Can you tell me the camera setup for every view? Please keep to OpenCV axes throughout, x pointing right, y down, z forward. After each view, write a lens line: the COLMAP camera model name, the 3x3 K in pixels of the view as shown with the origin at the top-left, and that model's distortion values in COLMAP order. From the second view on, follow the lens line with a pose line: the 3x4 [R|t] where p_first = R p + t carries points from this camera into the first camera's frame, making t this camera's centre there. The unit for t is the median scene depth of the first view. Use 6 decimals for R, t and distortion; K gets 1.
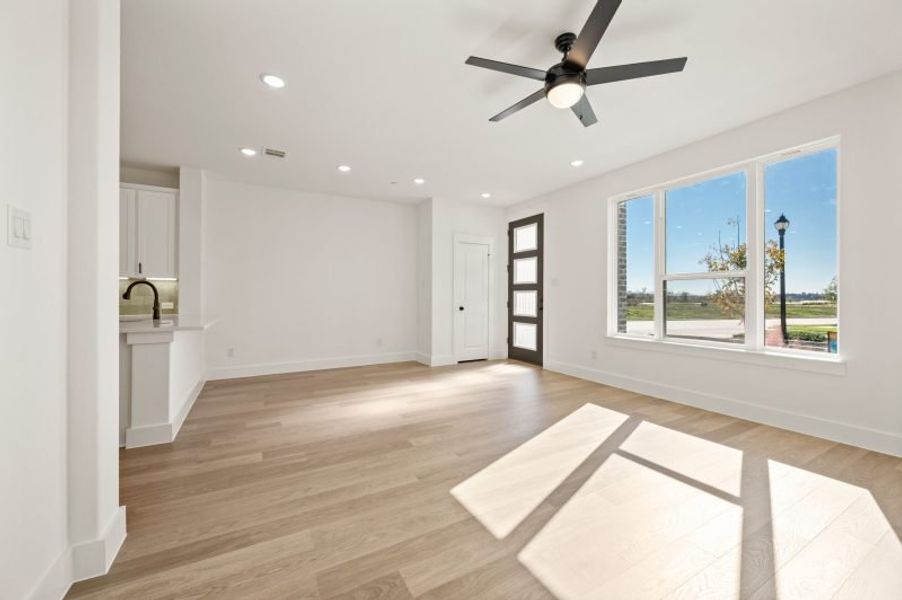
lens RADIAL K [[359.9, 0, 455.4], [0, 359.9, 297.0], [0, 0, 1]] dist [-0.012166, 0.000179]
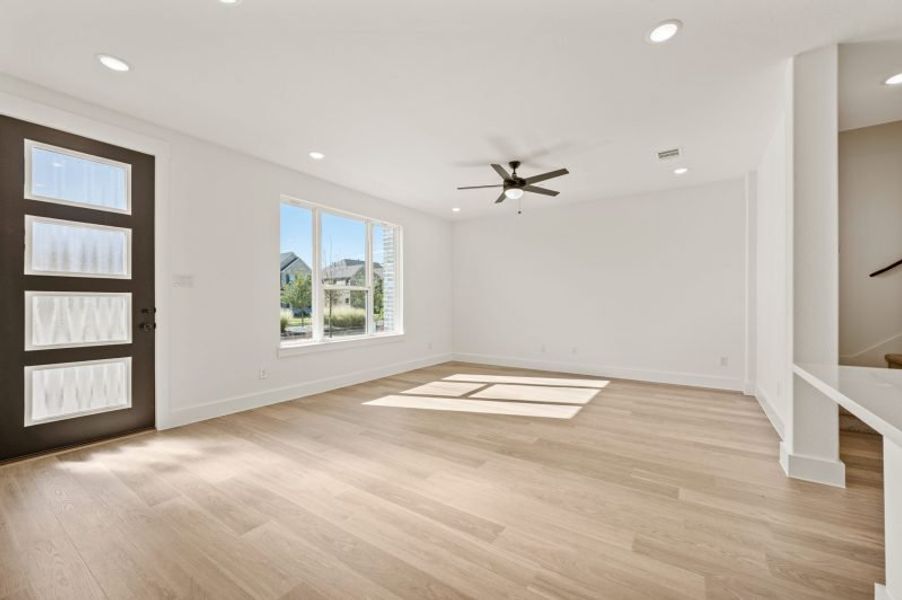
lens RADIAL K [[359.9, 0, 460.6], [0, 359.9, 301.5], [0, 0, 1]] dist [-0.012166, 0.000179]
pose [[-0.459541, 0.008417, 0.888117, -0.474671], [0.005869, 0.999962, -0.006440, 0.001445], [-0.888137, 0.002253, -0.459573, 0.829664]]
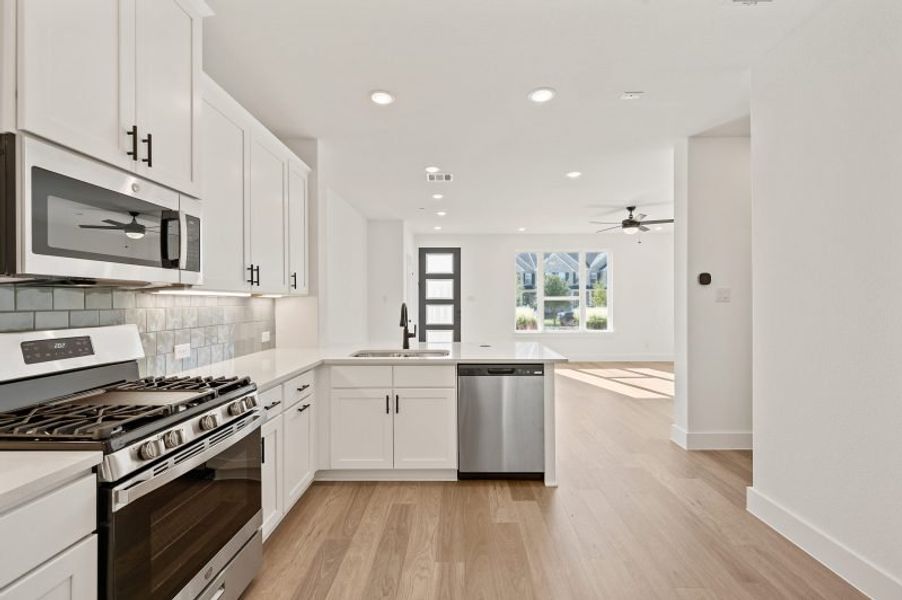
lens RADIAL K [[422.5, 0, 457.1], [0, 422.5, 301.0], [0, 0, 1]] dist [0.001648, 0.000105]
pose [[0.515413, -0.000313, 0.856942, -1.140193], [0.002403, 0.999997, -0.001080, -0.029713], [-0.856938, 0.002616, 0.515412, 0.183511]]
